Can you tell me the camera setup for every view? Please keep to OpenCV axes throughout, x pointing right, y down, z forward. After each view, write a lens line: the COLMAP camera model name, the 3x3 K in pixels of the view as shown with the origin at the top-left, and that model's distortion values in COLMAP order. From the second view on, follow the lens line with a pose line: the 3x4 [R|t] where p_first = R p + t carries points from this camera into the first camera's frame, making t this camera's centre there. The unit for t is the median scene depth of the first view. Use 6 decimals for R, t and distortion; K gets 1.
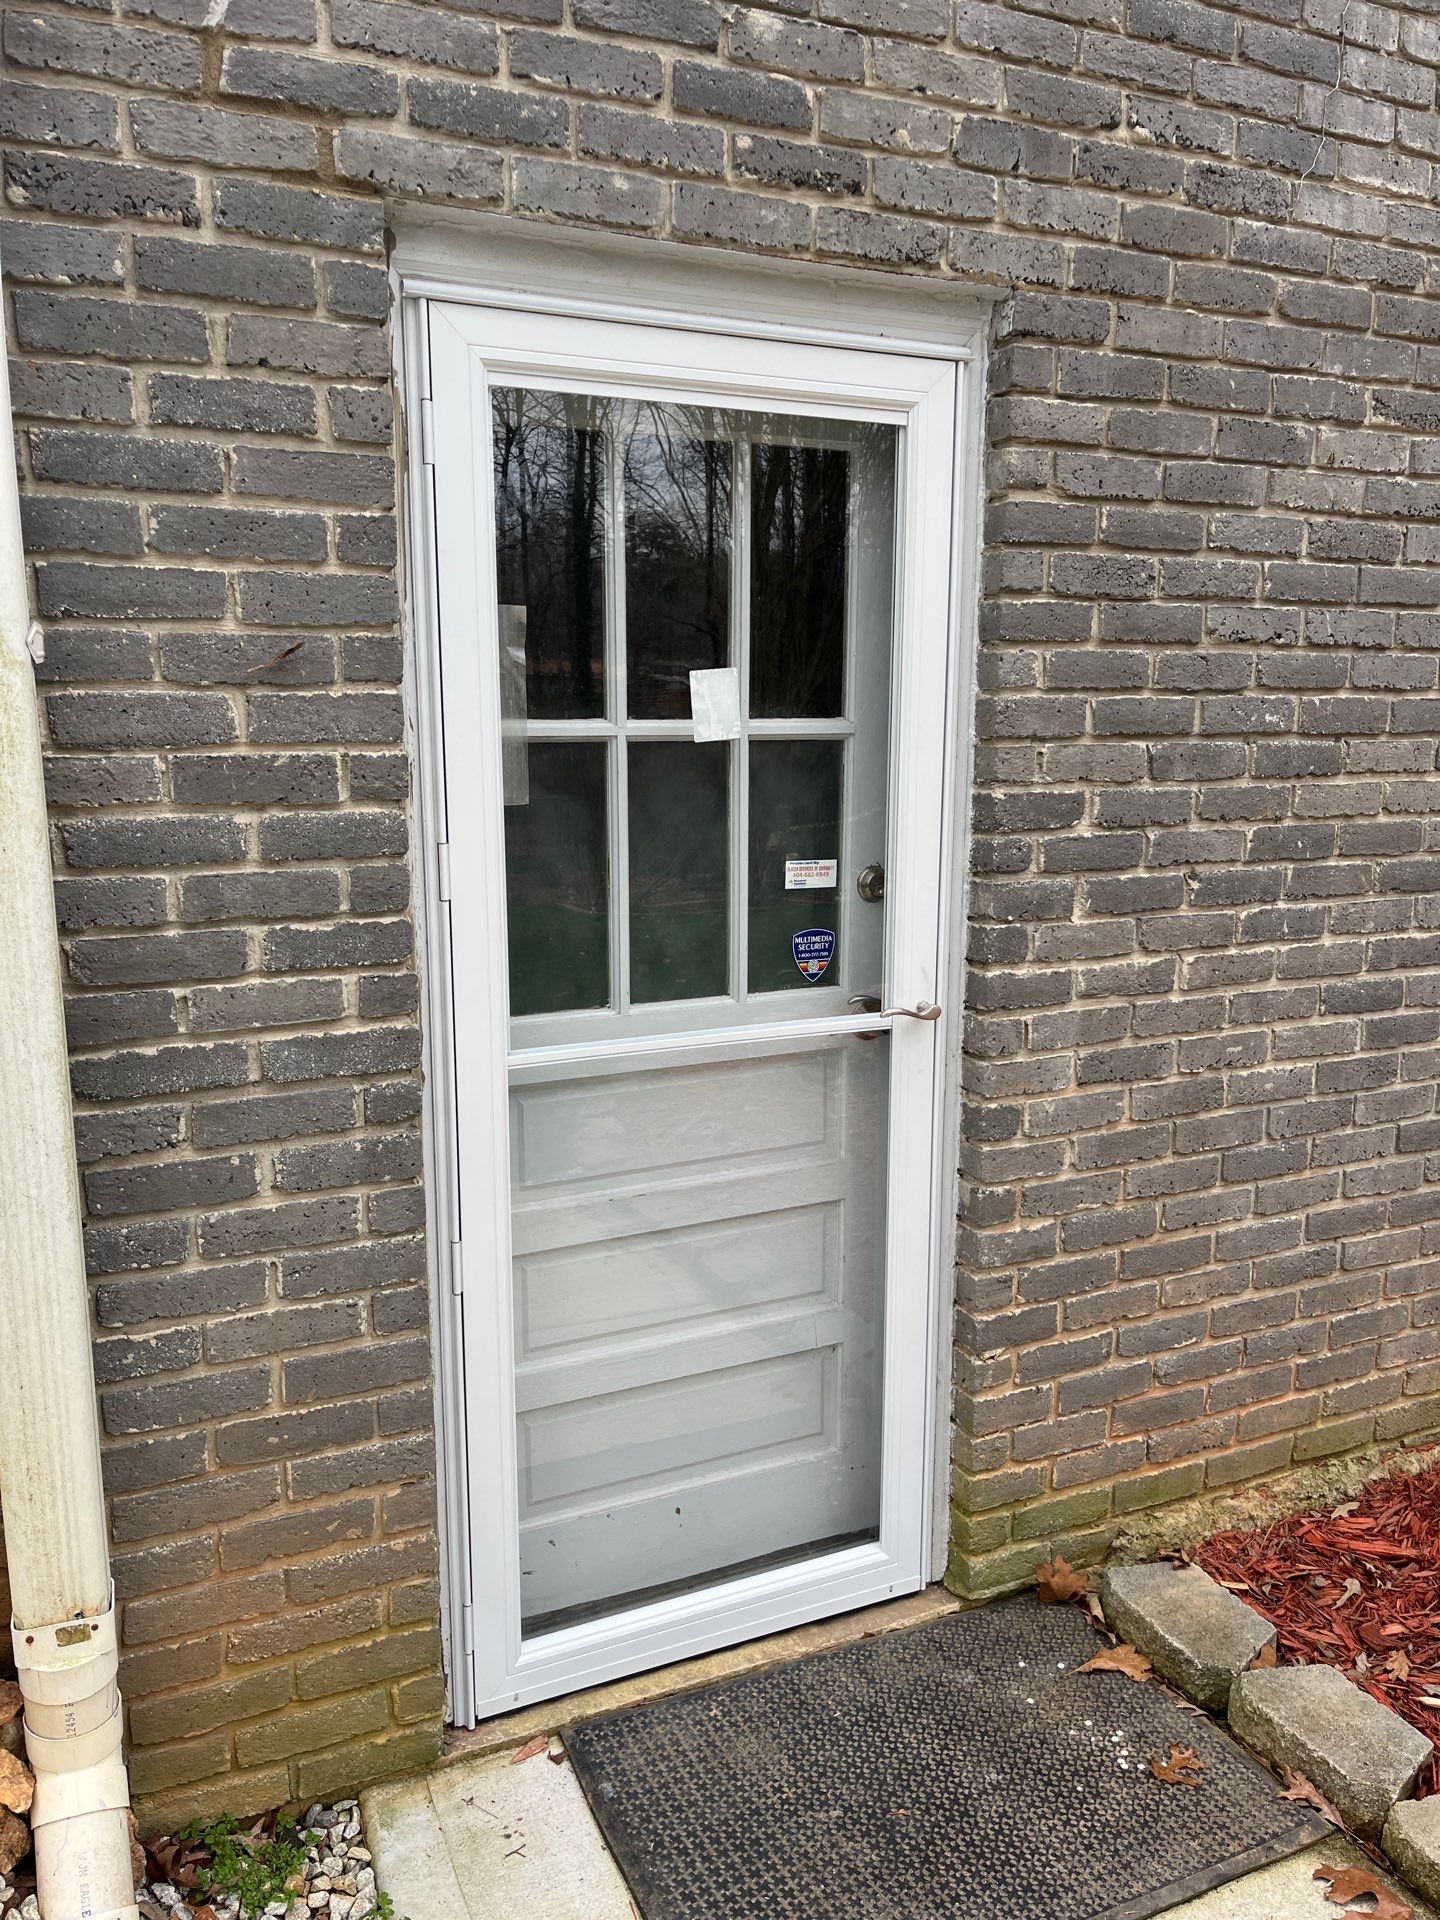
lens RADIAL K [[1453.5, 0, 718.4], [0, 1453.5, 967.1], [0, 0, 1]] dist [0.058381, -0.078407]
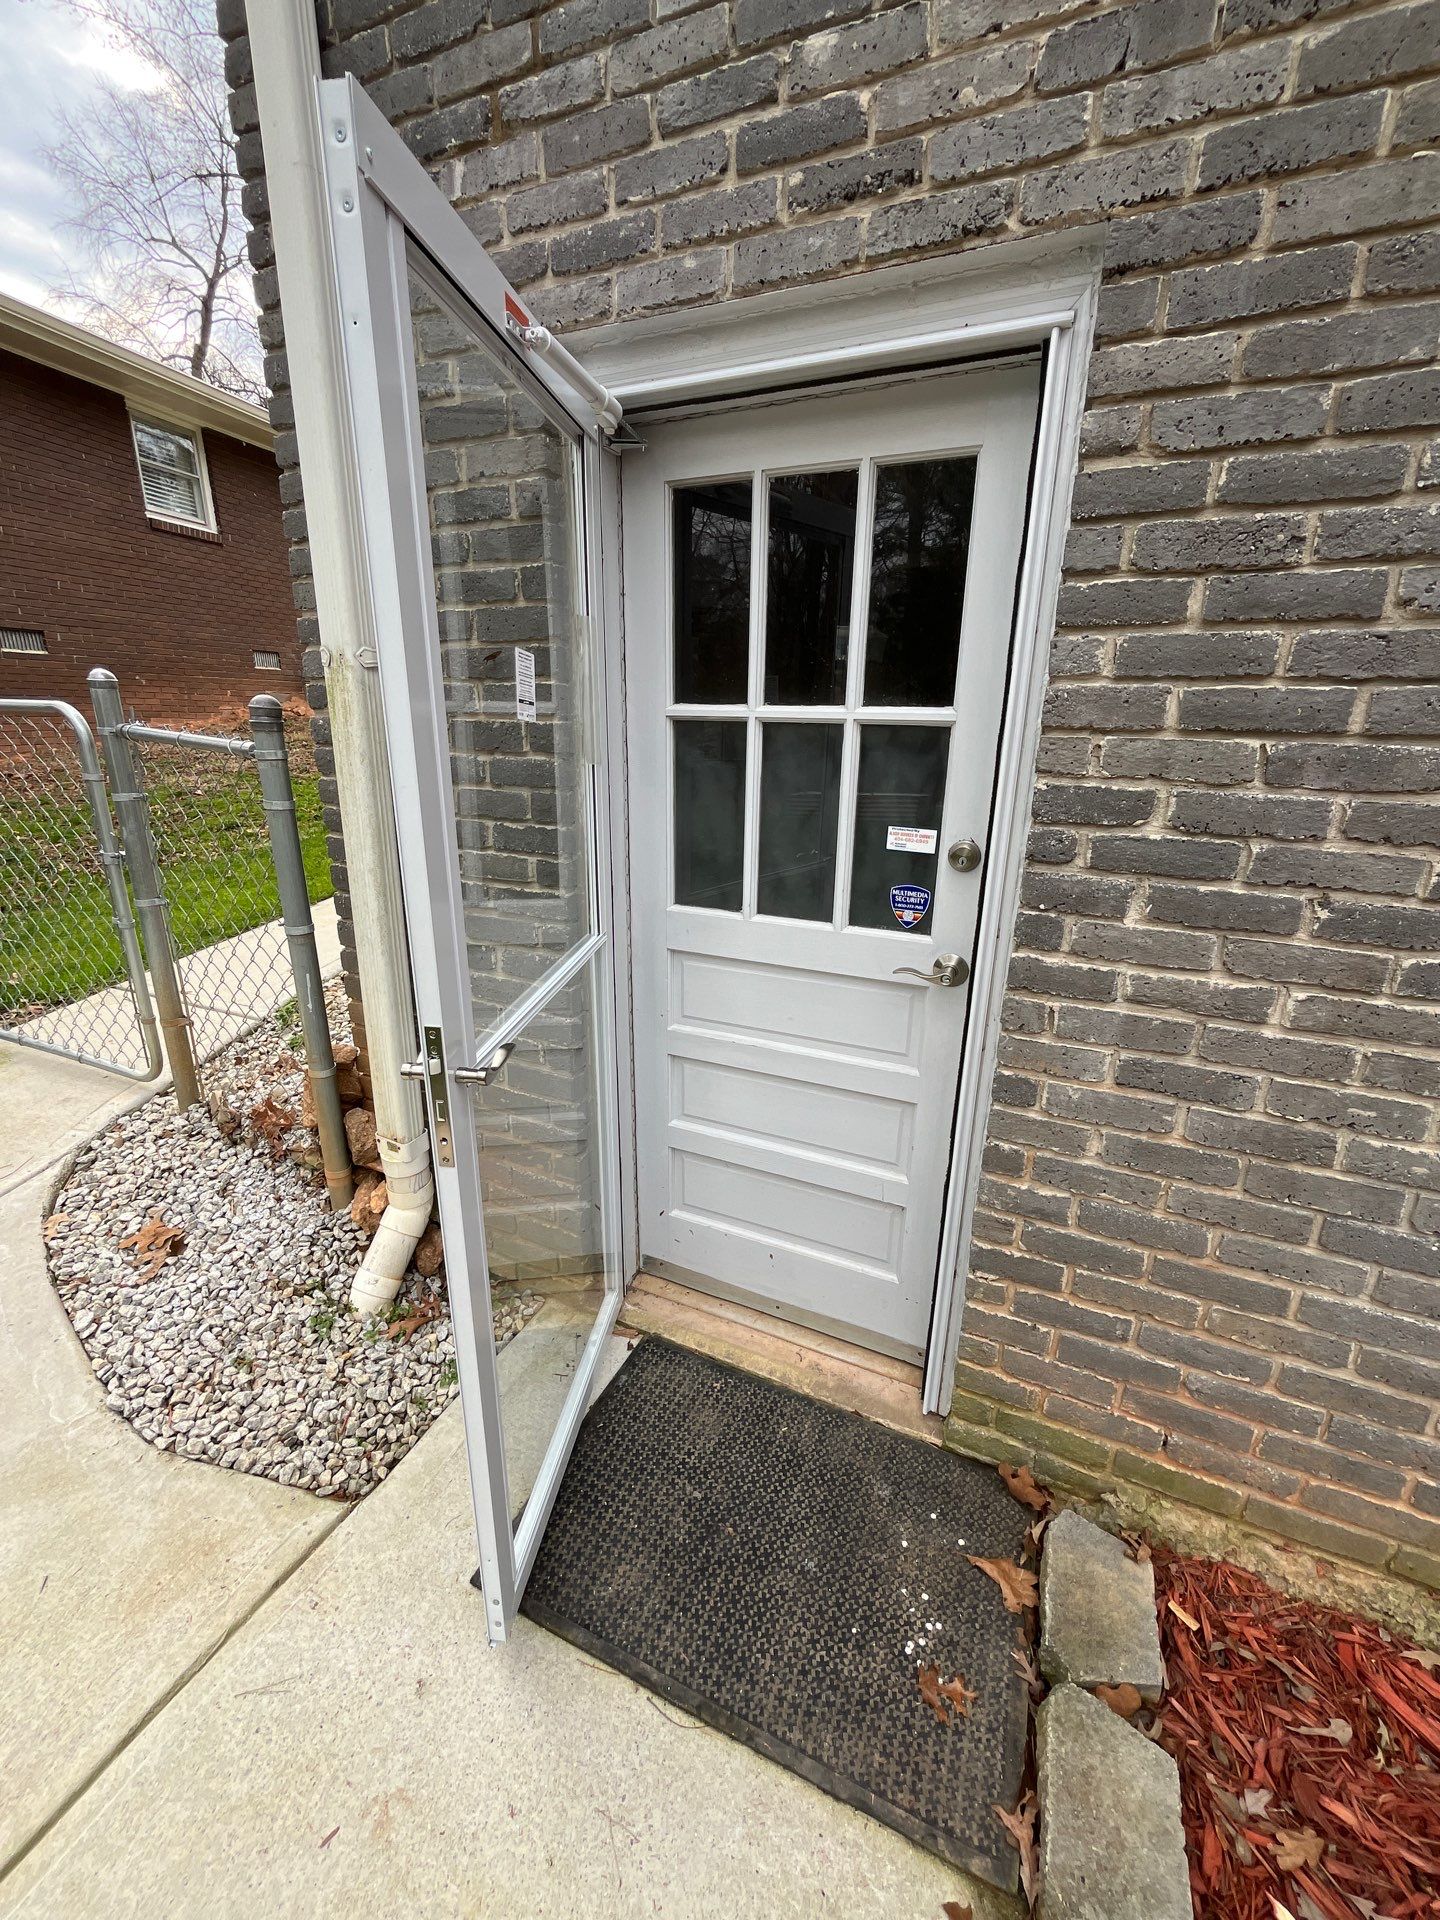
lens RADIAL K [[774.9, 0, 719.5], [0, 774.9, 949.0], [0, 0, 1]] dist [0.001128, -0.002653]
pose [[0.651808, 0.233254, -0.721623, 0.451459], [-0.149108, 0.972370, 0.179621, -0.068433], [0.743581, -0.009479, 0.668578, 0.455258]]
